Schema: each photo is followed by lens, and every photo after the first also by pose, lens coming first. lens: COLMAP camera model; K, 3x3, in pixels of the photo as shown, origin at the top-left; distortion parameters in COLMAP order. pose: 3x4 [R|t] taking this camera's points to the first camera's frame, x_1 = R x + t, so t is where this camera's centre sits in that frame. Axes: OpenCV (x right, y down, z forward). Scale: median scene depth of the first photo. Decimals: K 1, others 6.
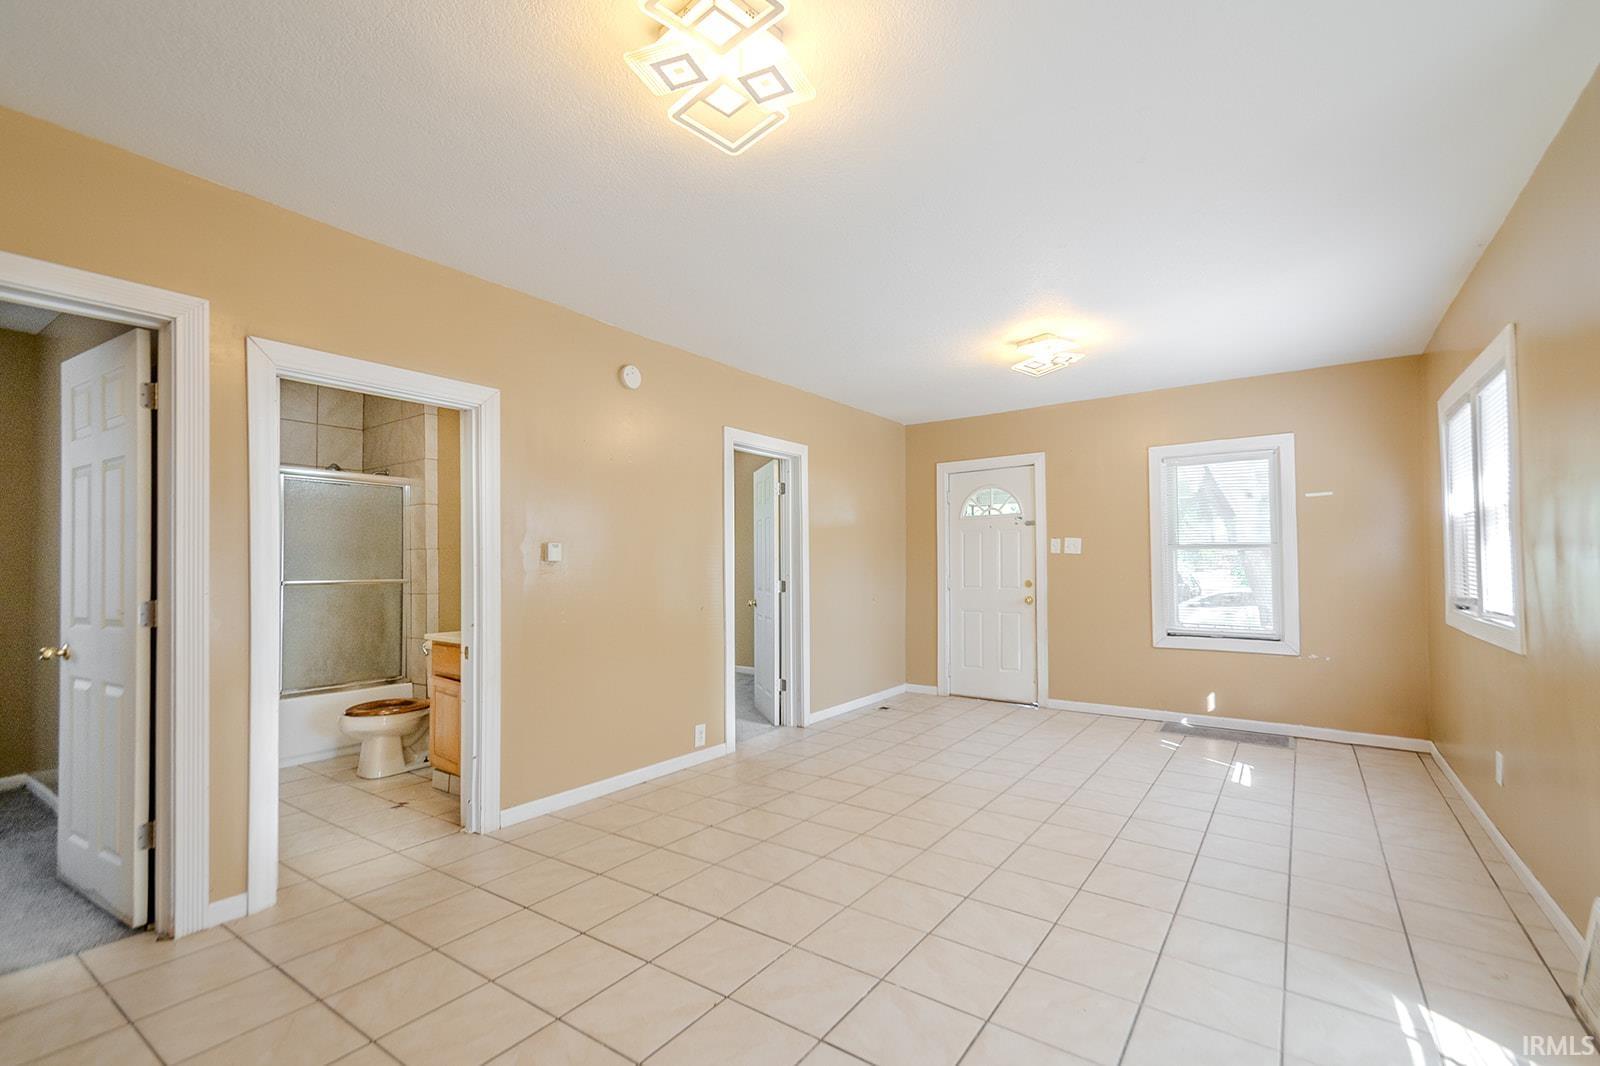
lens RADIAL K [[730.9, 0, 853.7], [0, 730.9, 560.7], [0, 0, 1]] dist [0.026432, -0.001017]
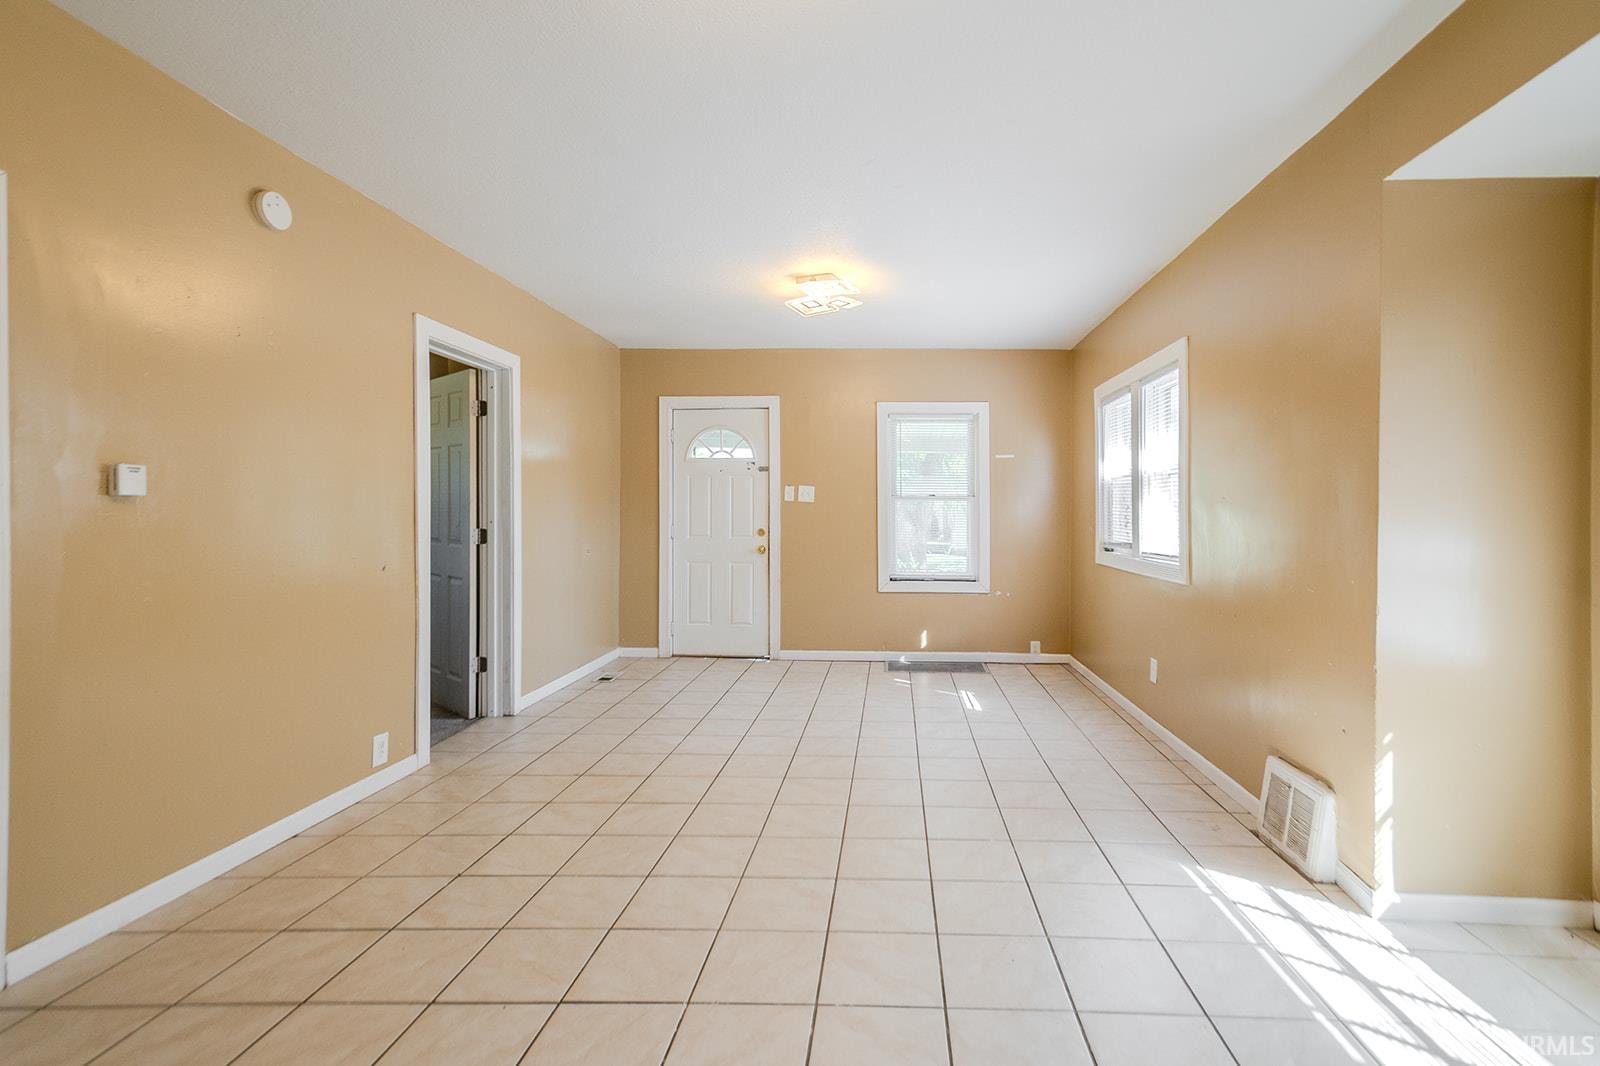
lens RADIAL K [[730.9, 0, 878.7], [0, 730.9, 516.1], [0, 0, 1]] dist [0.026432, -0.001017]
pose [[0.829823, 0.010944, 0.557919, -0.196737], [-0.016695, 0.999847, 0.005218, 0.003513], [-0.557777, -0.013644, 0.829879, 0.139355]]
